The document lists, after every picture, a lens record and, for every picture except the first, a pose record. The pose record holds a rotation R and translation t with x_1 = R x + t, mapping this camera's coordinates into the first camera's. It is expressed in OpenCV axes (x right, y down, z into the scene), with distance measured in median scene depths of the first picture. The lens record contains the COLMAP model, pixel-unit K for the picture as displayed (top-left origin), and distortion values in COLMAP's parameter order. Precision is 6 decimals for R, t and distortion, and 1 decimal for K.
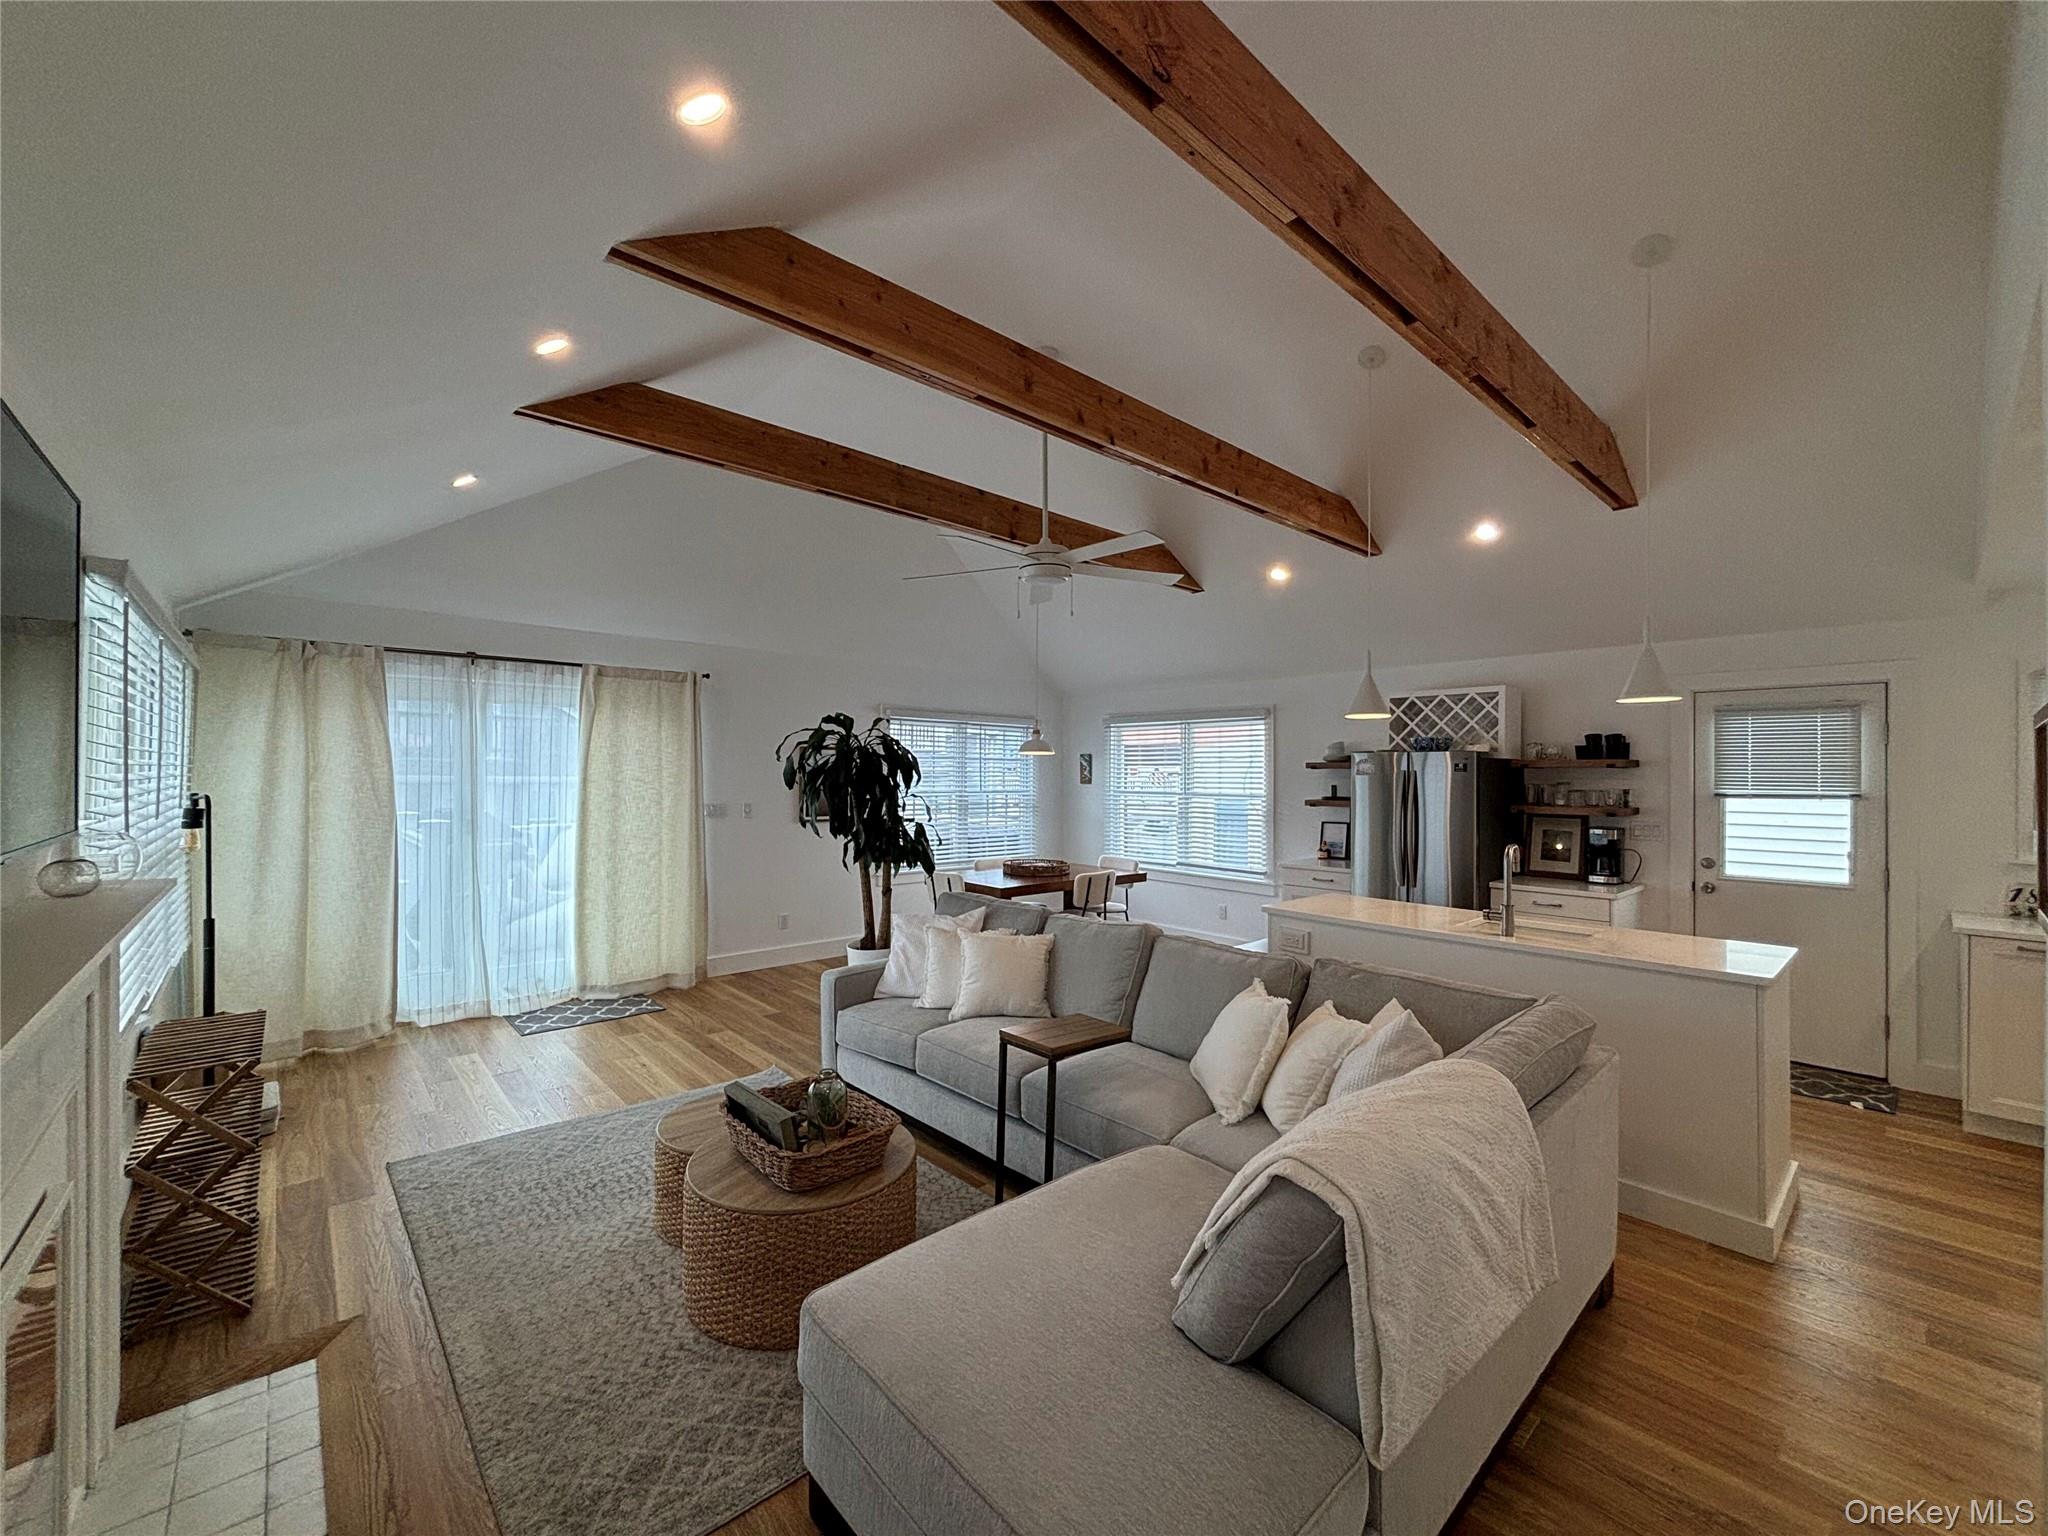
lens RADIAL K [[815.4, 0, 1017.6], [0, 815.4, 772.5], [0, 0, 1]] dist [0.000668, 0.000191]
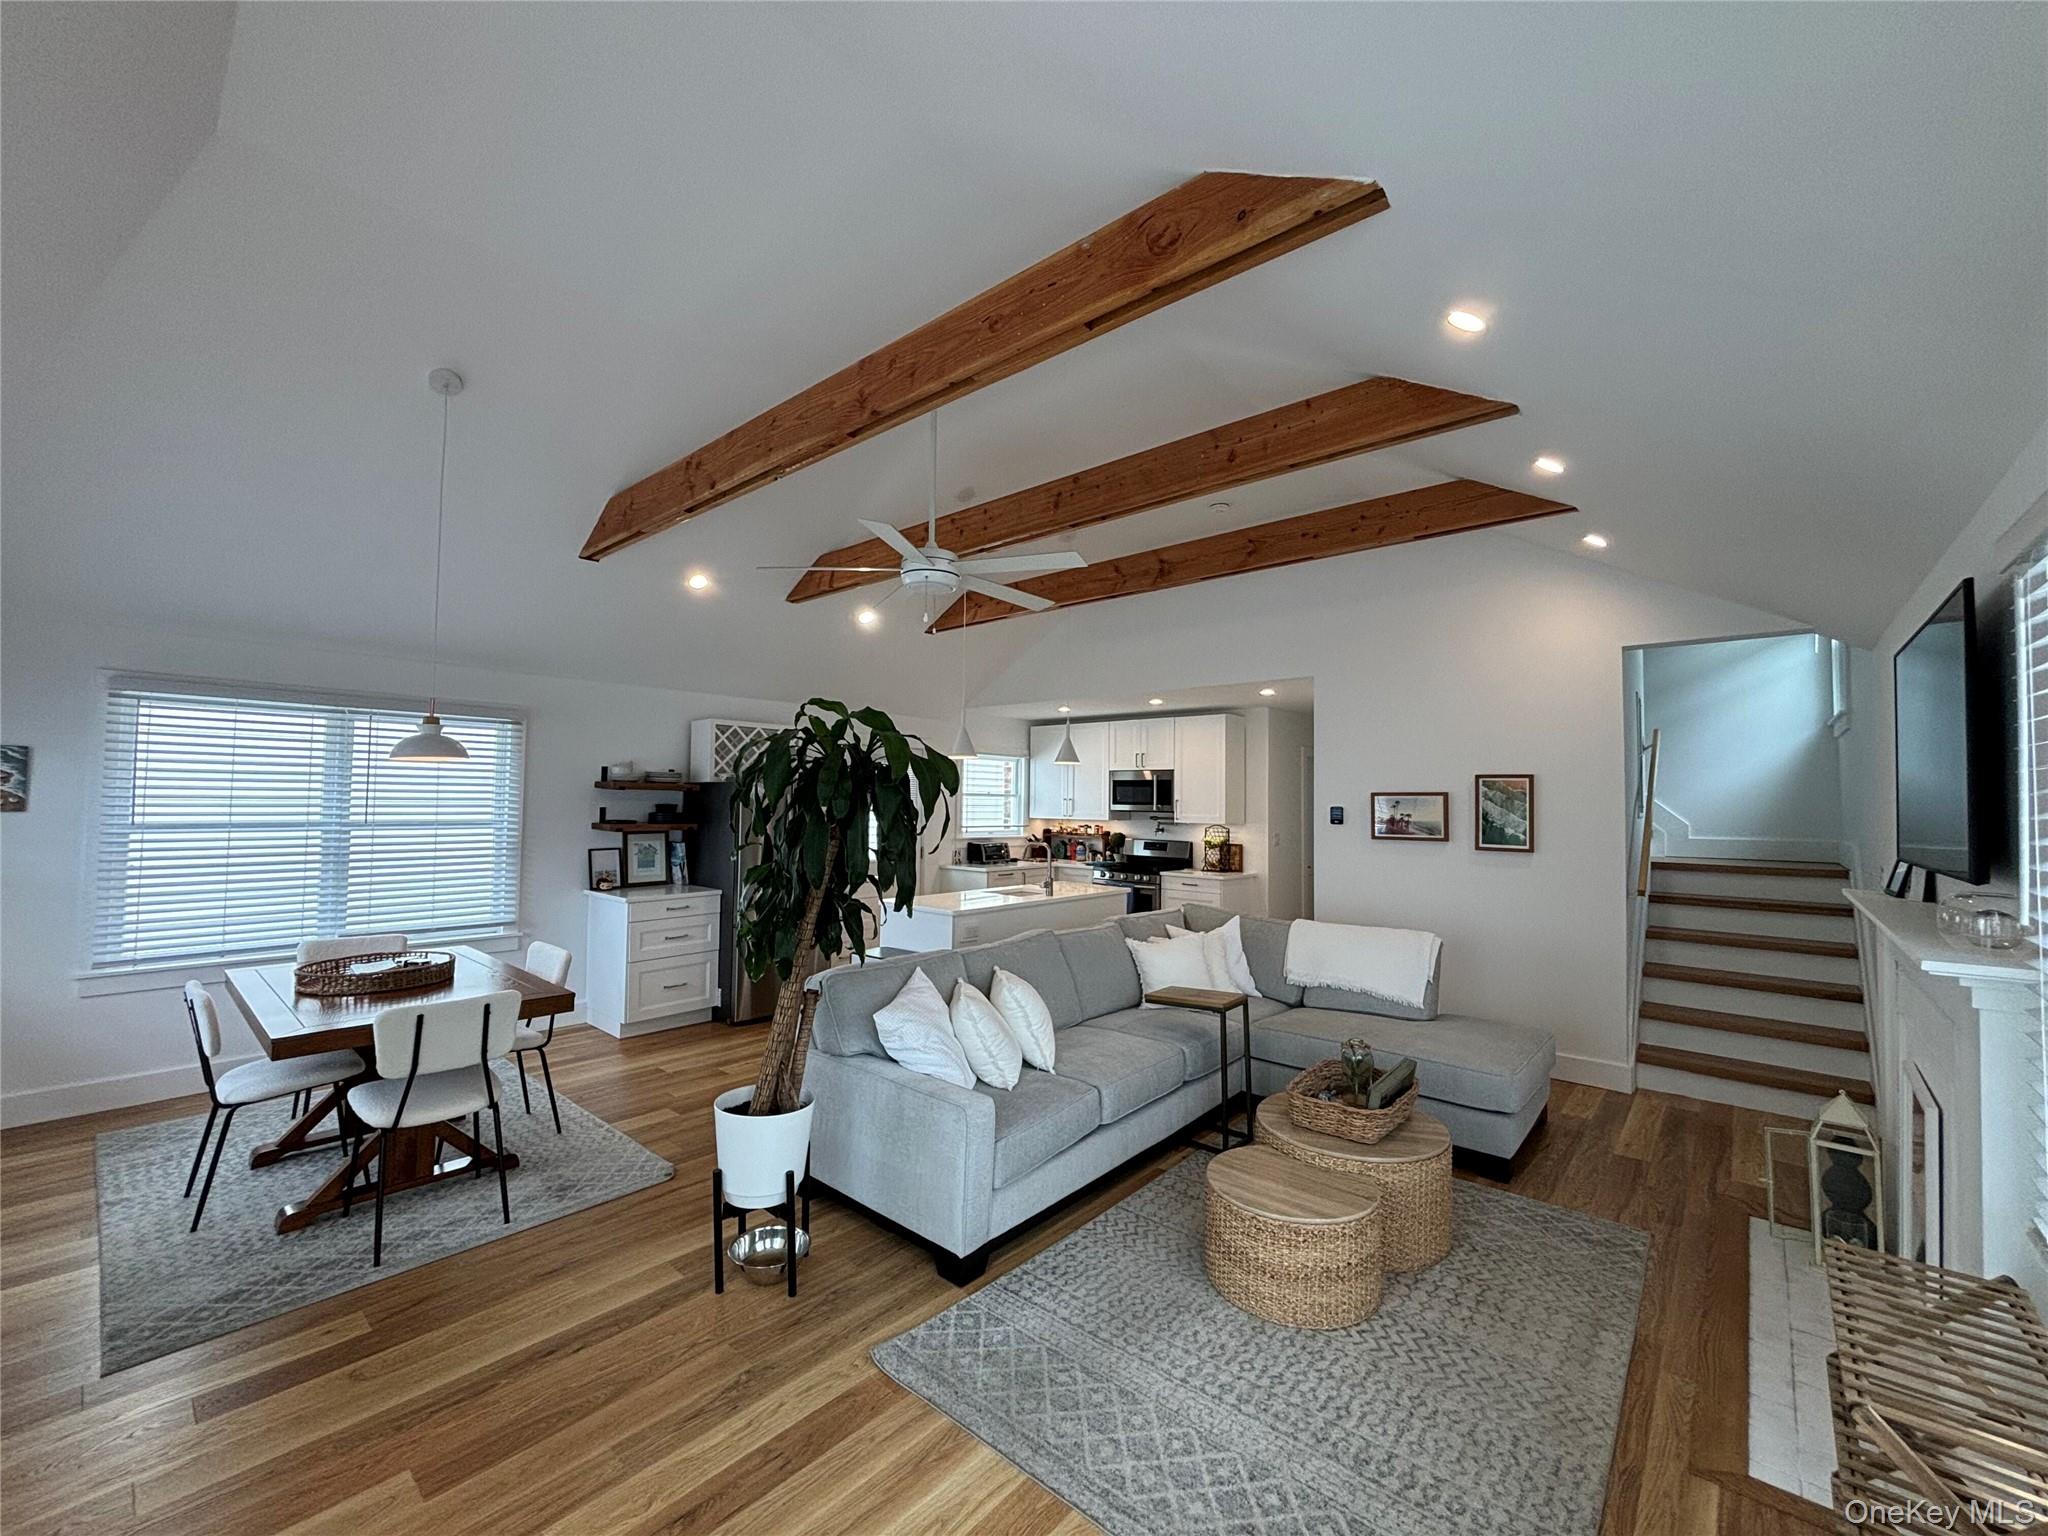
lens RADIAL K [[815.4, 0, 1017.6], [0, 815.4, 772.5], [0, 0, 1]] dist [0.000668, 0.000191]
pose [[-0.112919, 0.024610, 0.993299, -0.837675], [-0.013990, 0.999555, -0.026355, -0.007968], [-0.993506, -0.016872, -0.112524, 0.957372]]
